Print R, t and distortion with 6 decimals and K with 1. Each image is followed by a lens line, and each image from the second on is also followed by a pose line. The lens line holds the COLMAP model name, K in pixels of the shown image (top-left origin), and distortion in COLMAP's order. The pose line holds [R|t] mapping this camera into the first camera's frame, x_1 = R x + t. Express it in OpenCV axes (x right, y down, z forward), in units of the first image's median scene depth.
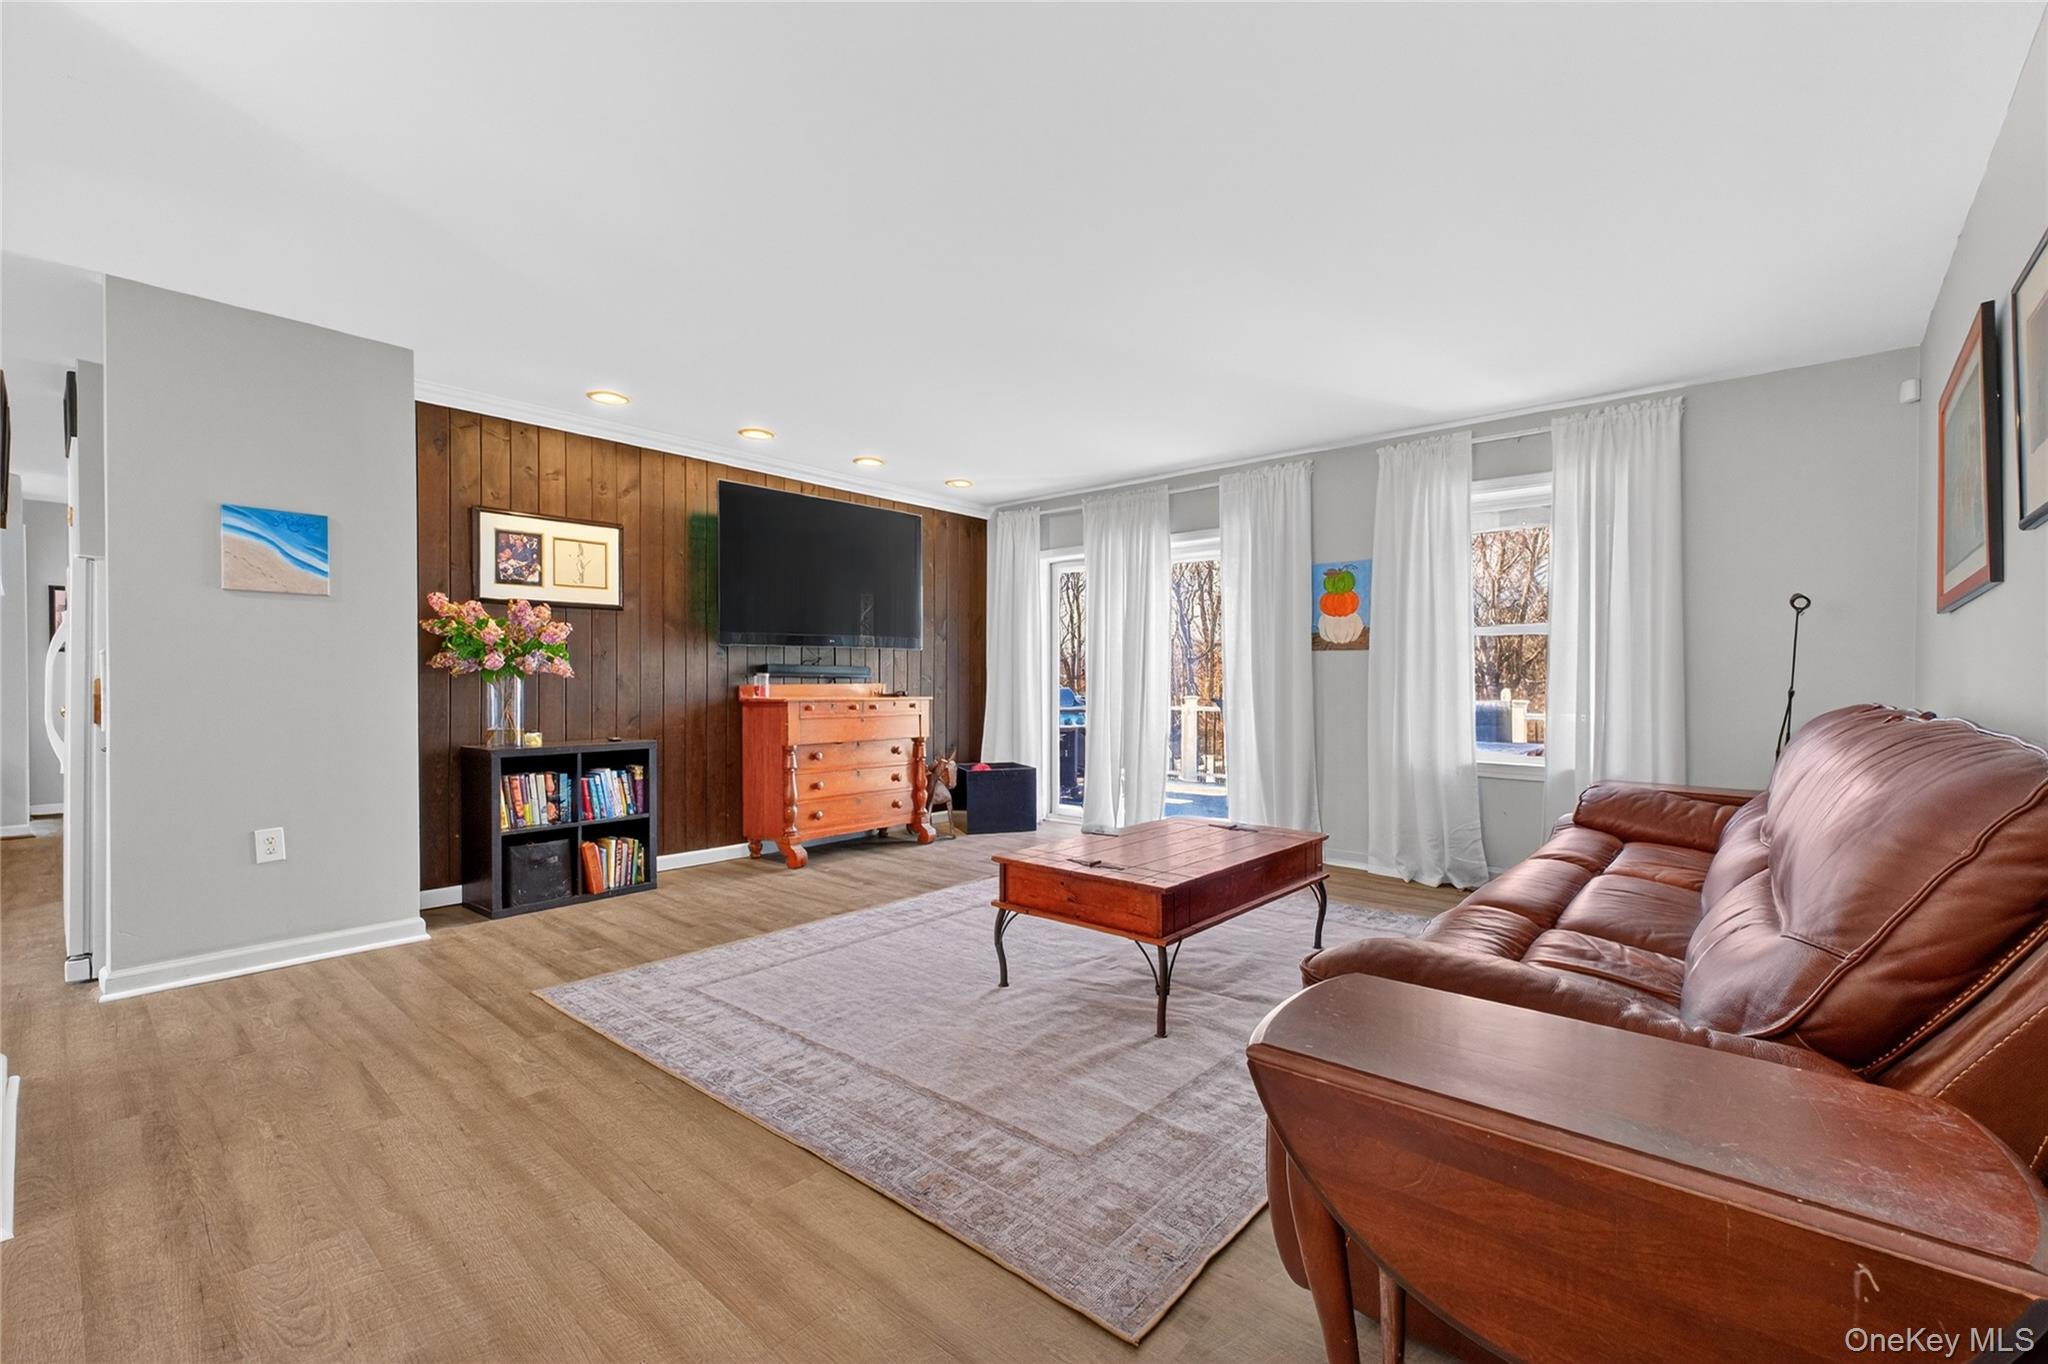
lens RADIAL K [[864.9, 0, 1023.9], [0, 864.9, 690.8], [0, 0, 1]] dist [0.000917, -0.000934]
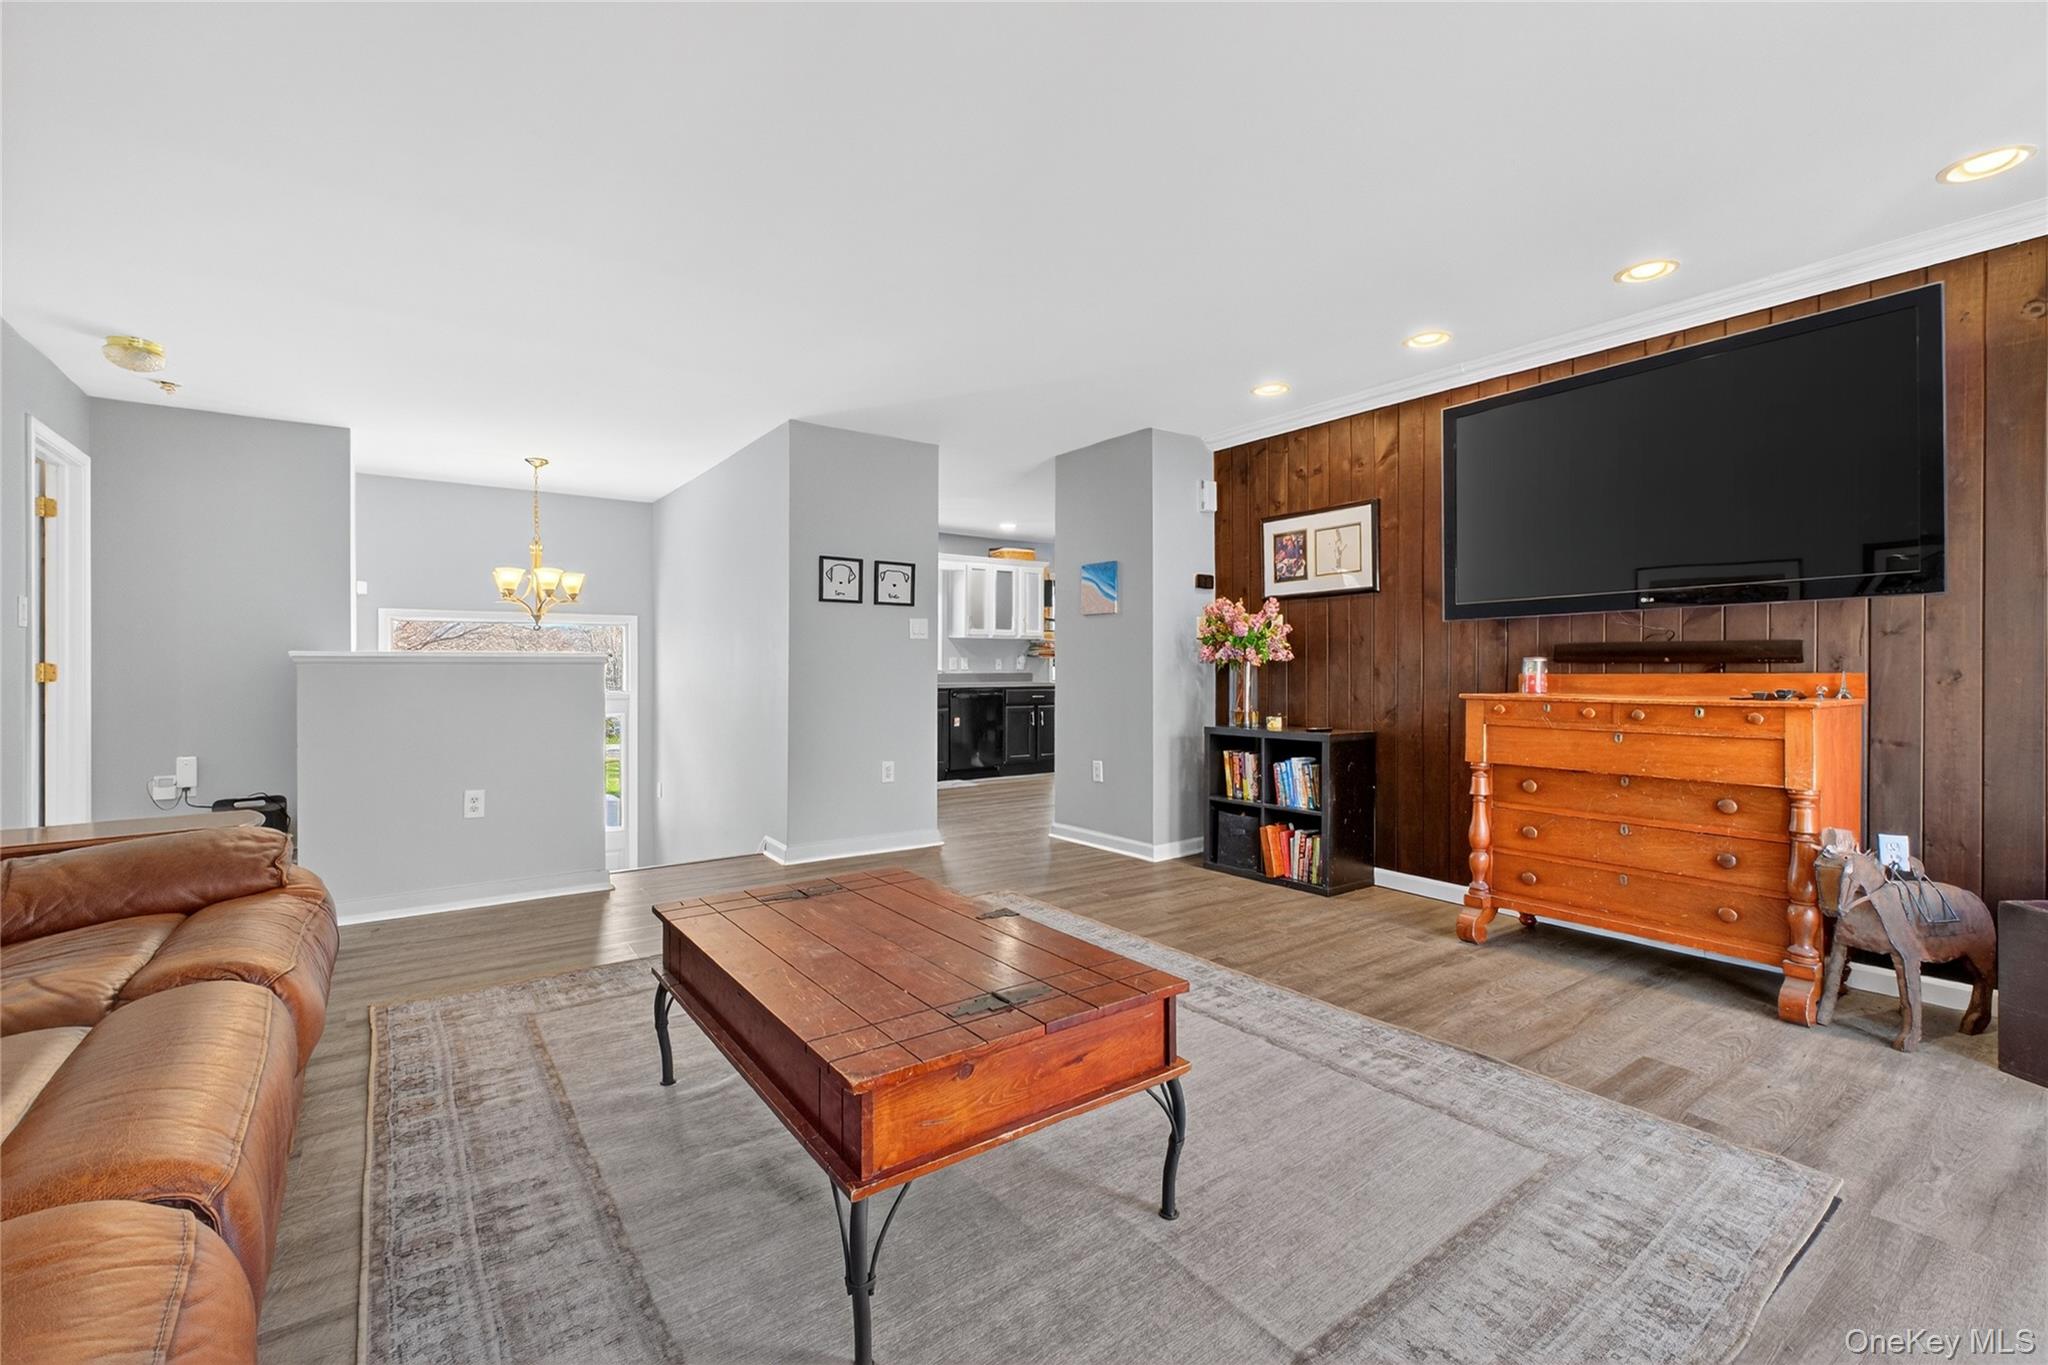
lens RADIAL K [[864.9, 0, 1026.8], [0, 864.9, 669.3], [0, 0, 1]] dist [0.000917, -0.000934]
pose [[-0.206153, 0.001488, -0.978519, 0.556448], [-0.008773, 0.999956, 0.003369, -0.012140], [0.978481, 0.009279, -0.206131, 0.910467]]
